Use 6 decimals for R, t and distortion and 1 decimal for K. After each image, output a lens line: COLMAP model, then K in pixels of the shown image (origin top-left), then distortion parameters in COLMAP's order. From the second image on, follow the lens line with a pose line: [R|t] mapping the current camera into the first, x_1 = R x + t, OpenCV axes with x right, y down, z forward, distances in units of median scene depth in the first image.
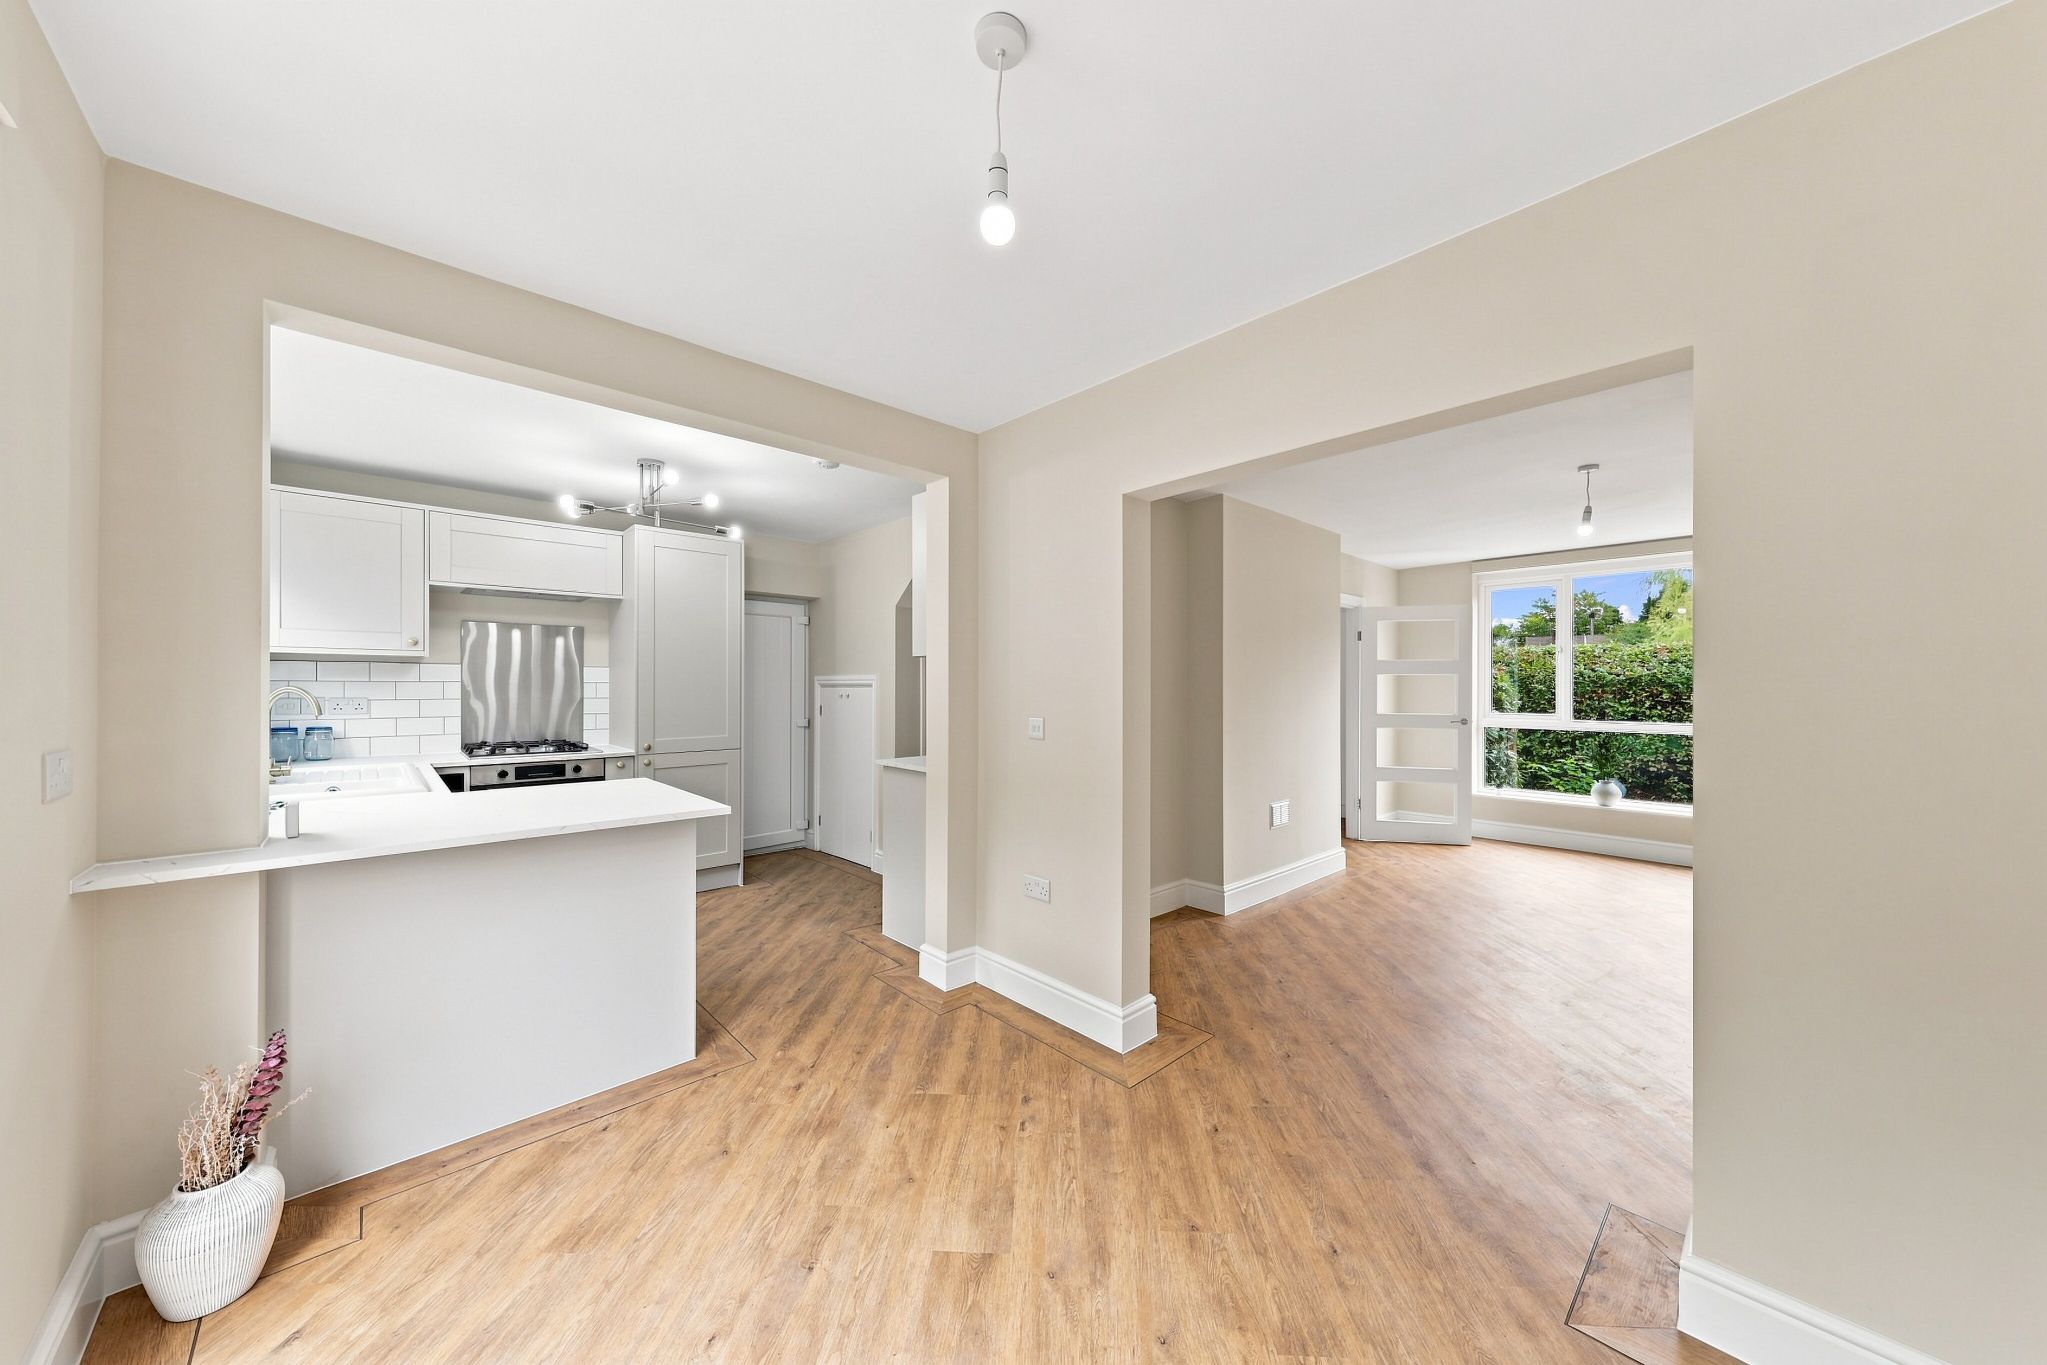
lens RADIAL K [[695.7, 0, 1018.5], [0, 695.7, 689.9], [0, 0, 1]] dist [-0.002356, 0.000327]
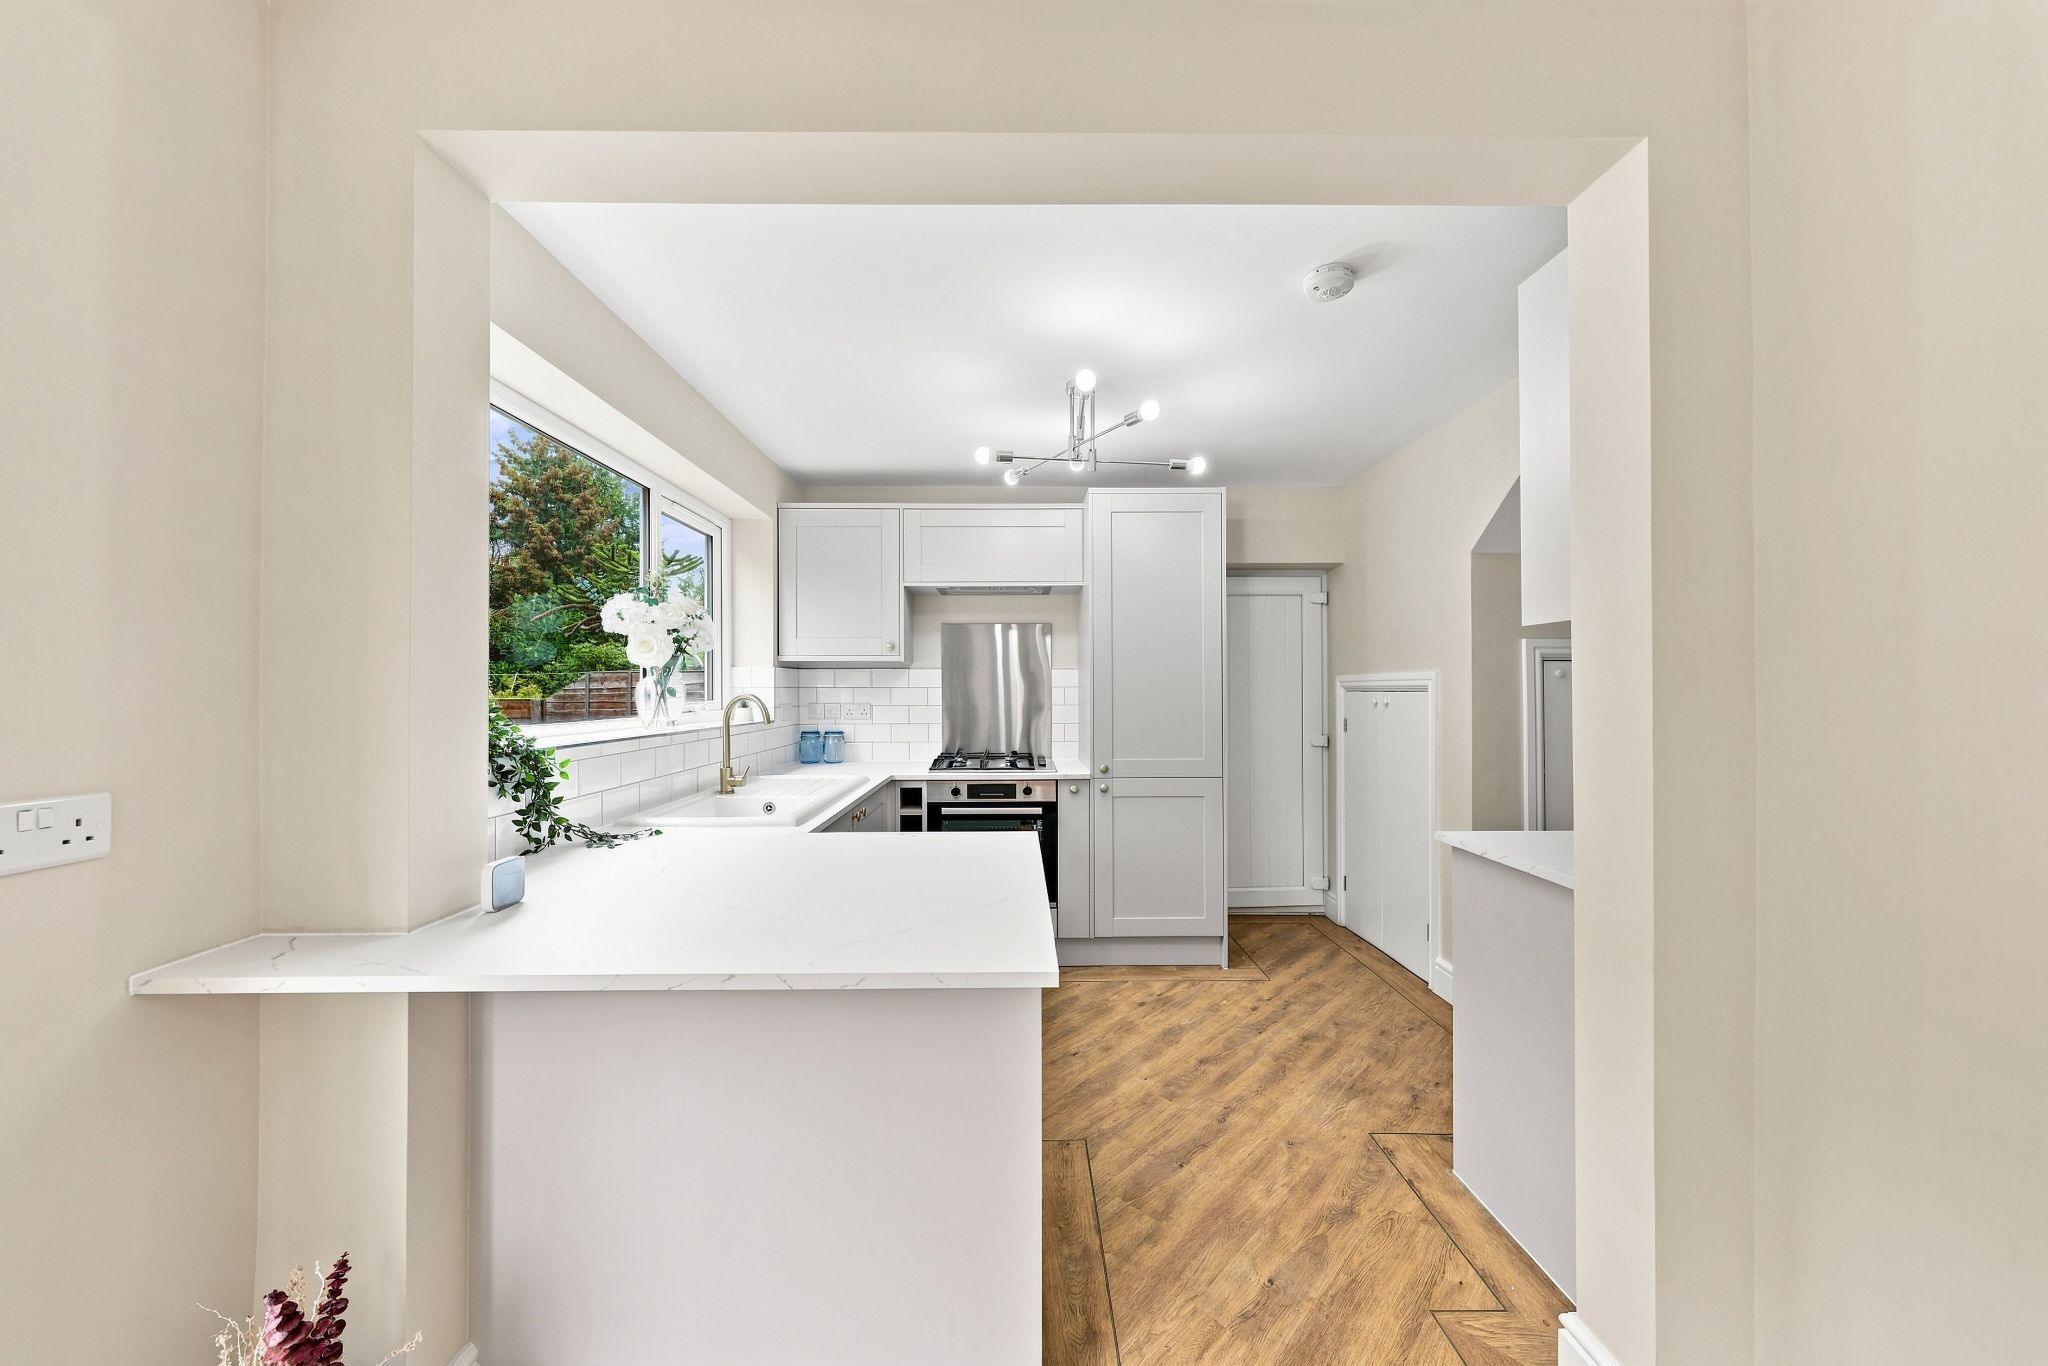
lens RADIAL K [[696.0, 0, 1031.8], [0, 696.0, 681.5], [0, 0, 1]] dist [-0.002356, 0.000327]
pose [[0.746913, -0.011580, -0.664821, -0.081910], [0.000710, 0.999862, -0.016618, -0.003524], [0.664921, 0.011940, 0.746818, 0.400836]]
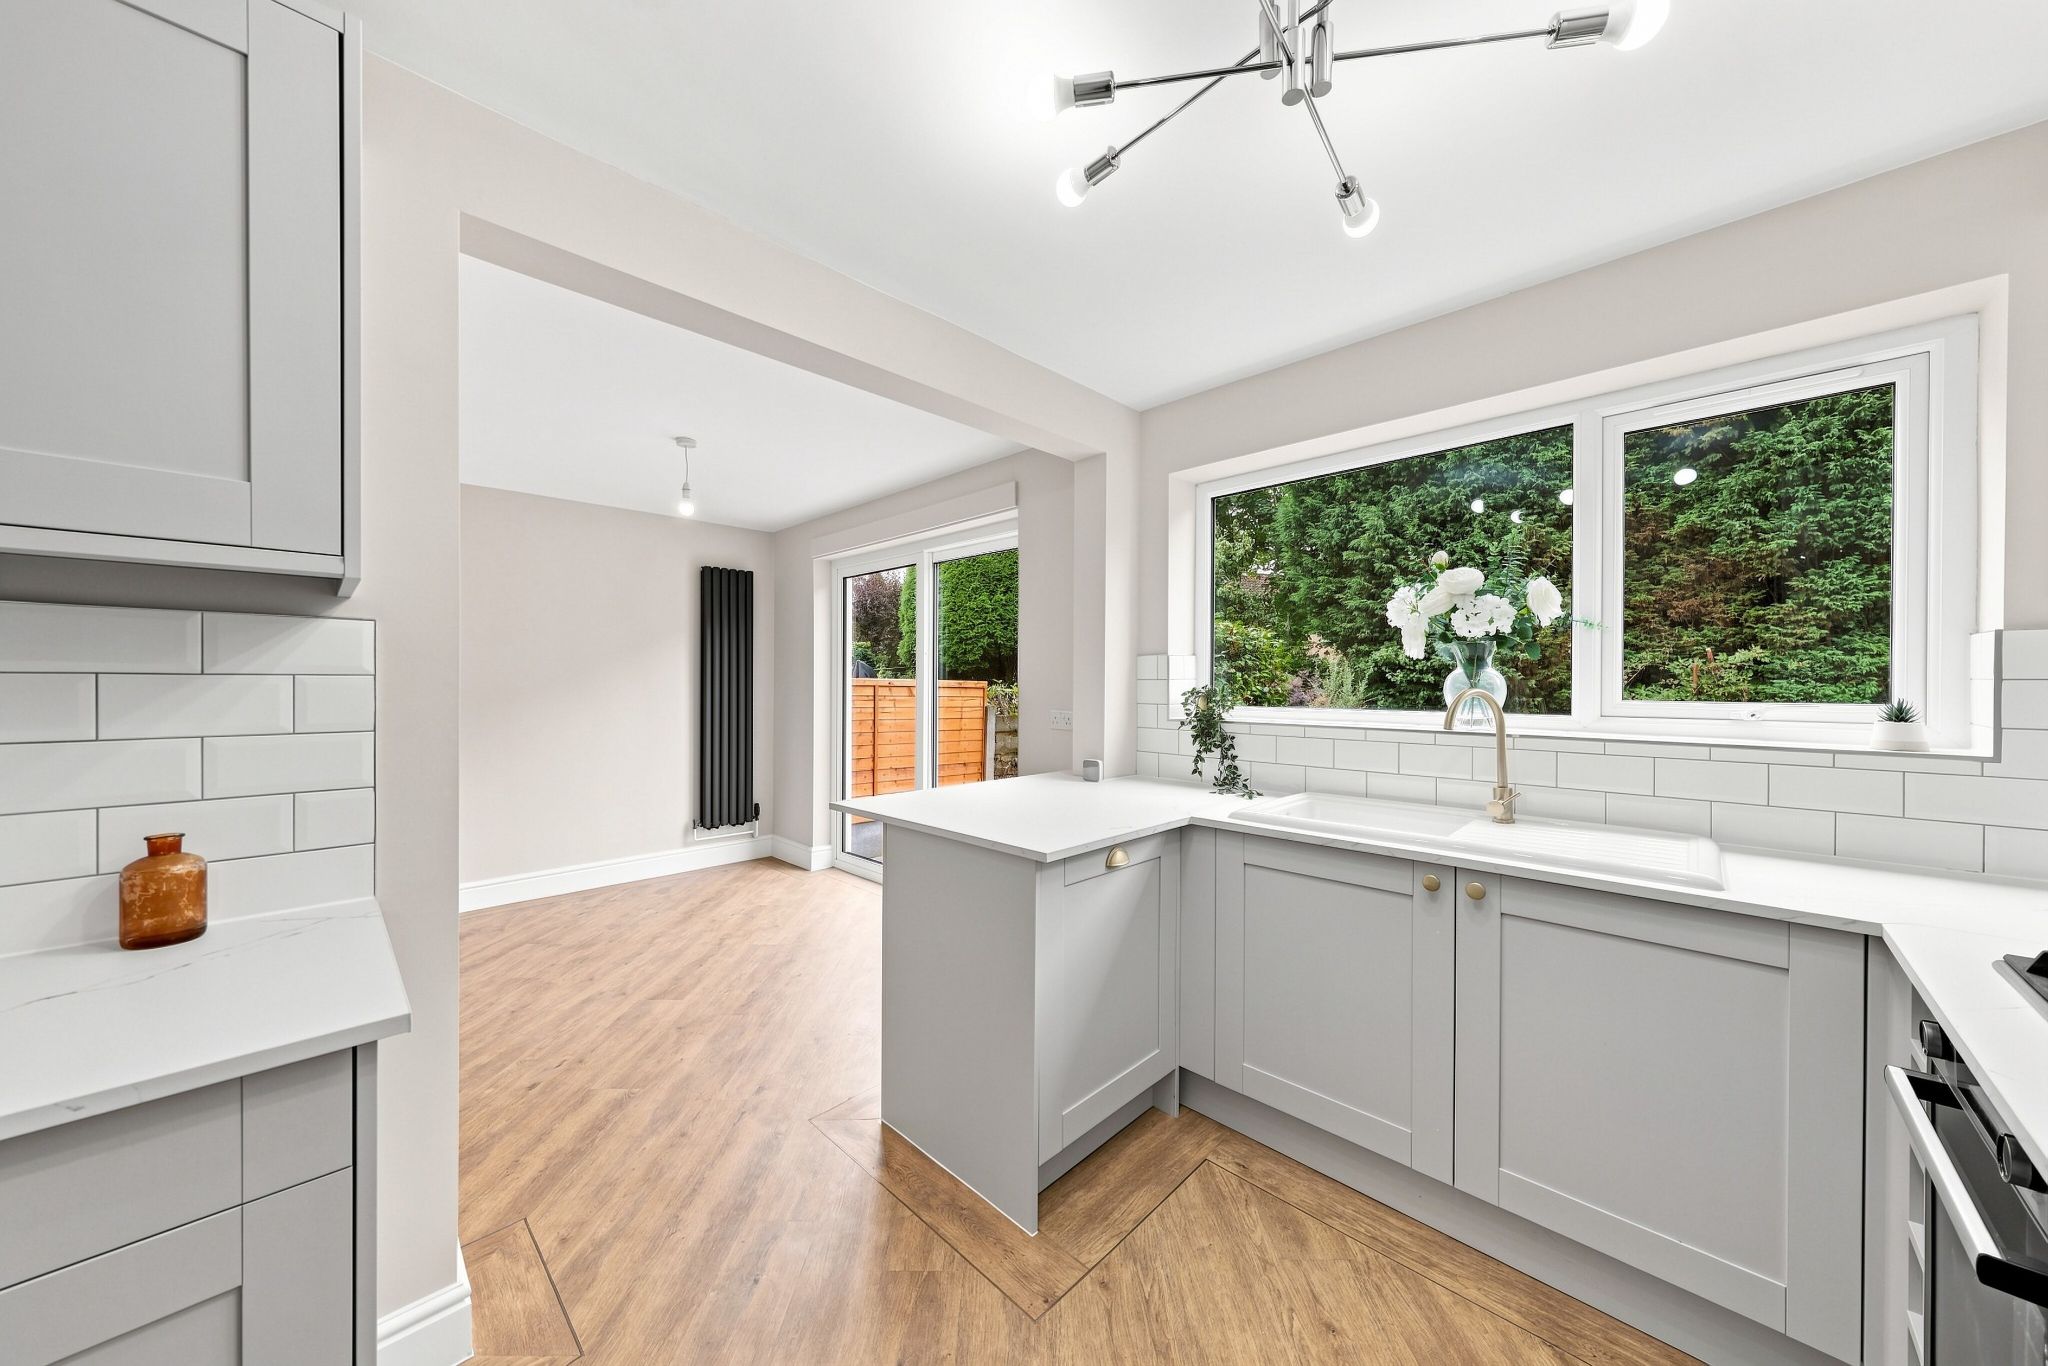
lens RADIAL K [[696.0, 0, 1009.2], [0, 696.0, 681.7], [0, 0, 1]] dist [-0.002356, 0.000327]
pose [[-0.999420, -0.006258, -0.033480, -0.390140], [-0.006471, 0.999960, 0.006232, -0.006821], [0.033439, 0.006445, -0.999420, 1.225768]]
